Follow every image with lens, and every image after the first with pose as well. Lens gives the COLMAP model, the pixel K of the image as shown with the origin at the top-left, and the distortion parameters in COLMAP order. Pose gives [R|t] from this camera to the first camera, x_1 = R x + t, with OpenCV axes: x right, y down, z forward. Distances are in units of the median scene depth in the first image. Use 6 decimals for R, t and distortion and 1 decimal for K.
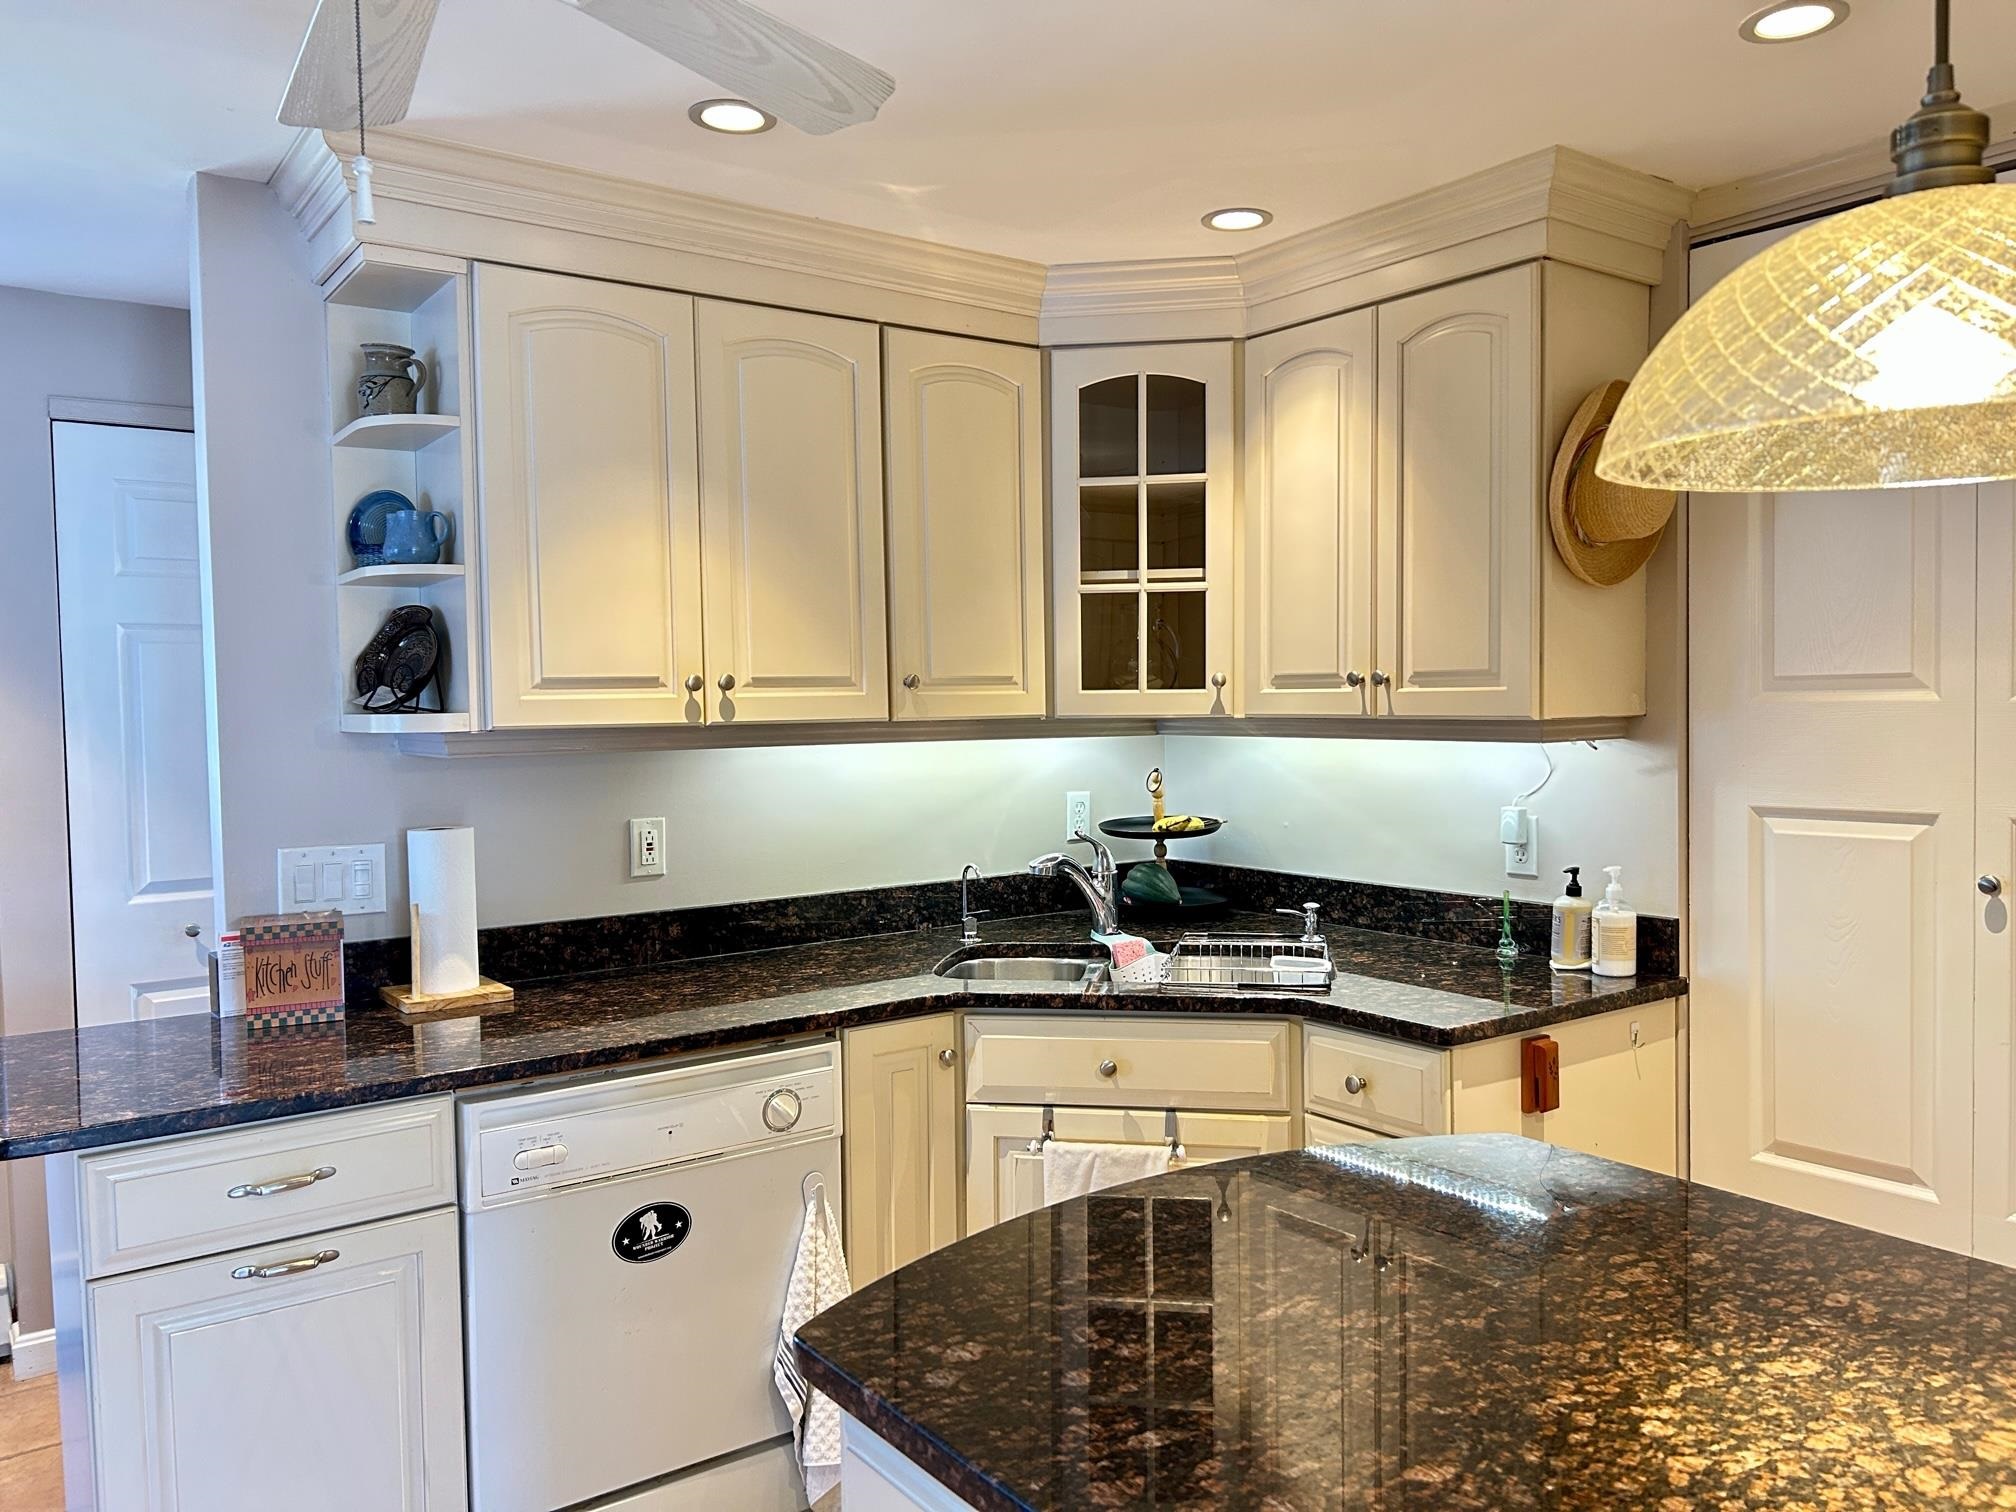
lens RADIAL K [[1519.1, 0, 1008.2], [0, 1519.1, 759.6], [0, 0, 1]] dist [0.053867, -0.038812]
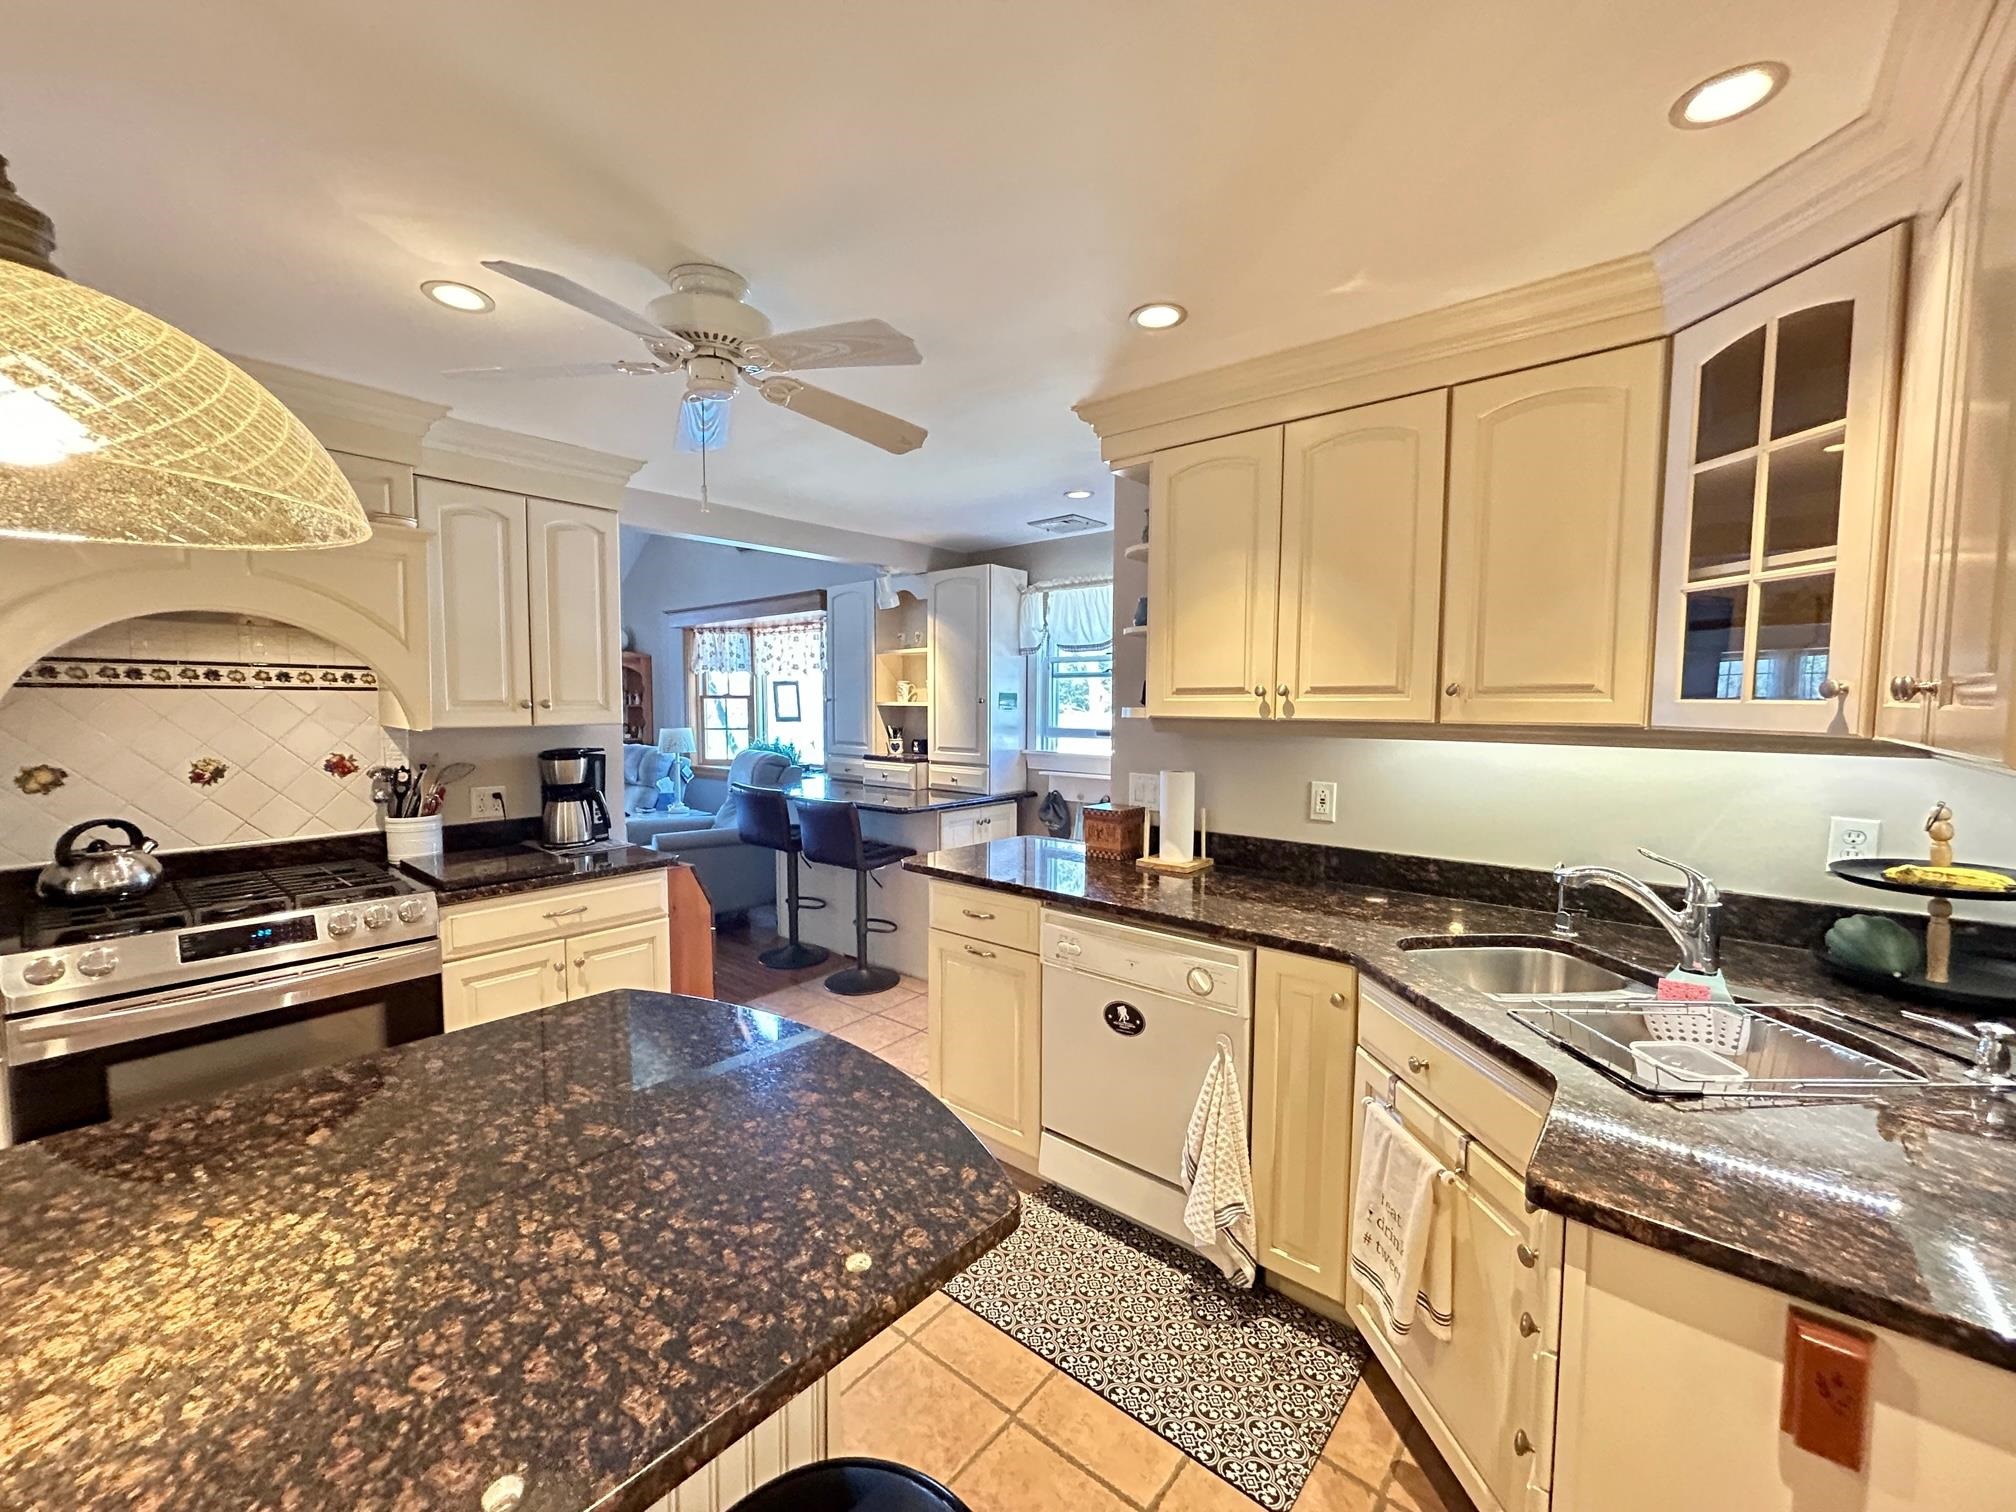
lens RADIAL K [[806.9, 0, 1010.8], [0, 806.9, 752.9], [0, 0, 1]] dist [-0.003531, 0.001107]
pose [[0.240656, 0.077136, -0.967540, 0.477872], [-0.050955, 0.996467, 0.066768, -0.028686], [0.969272, 0.033233, 0.243737, 0.549768]]
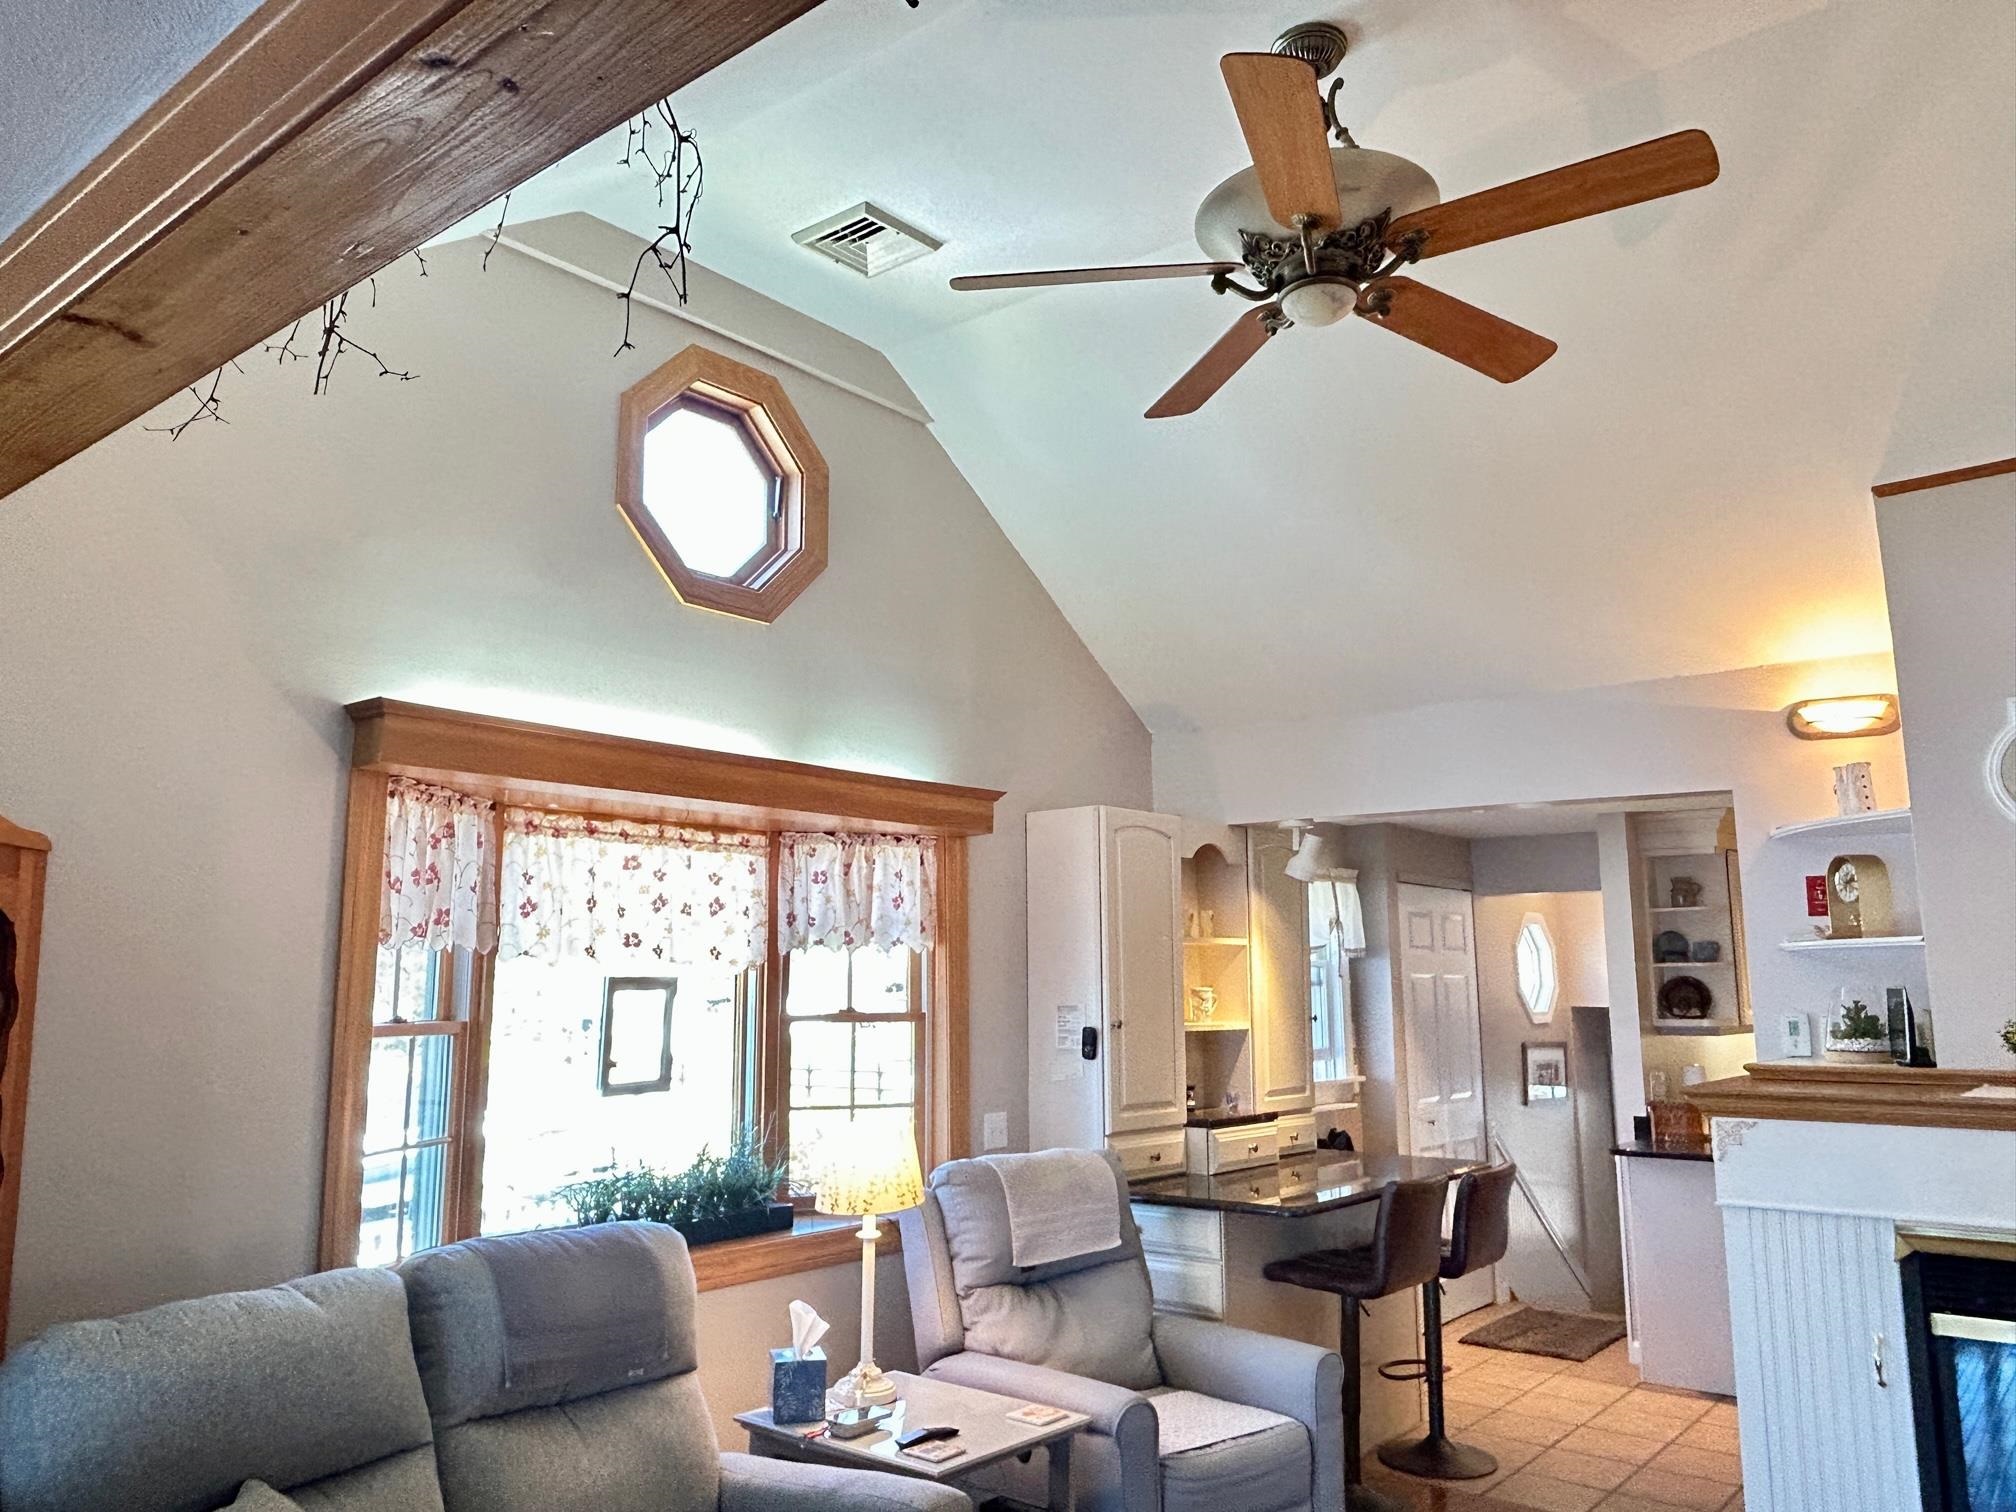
lens RADIAL K [[1467.5, 0, 1017.1], [0, 1467.5, 745.3], [0, 0, 1]] dist [-0.006700, 0.001672]
pose [[0.970070, 0.046956, 0.238244, -1.046273], [0.005994, 0.976196, -0.216808, 0.019067], [-0.242753, 0.211747, 0.946697, -0.466167]]
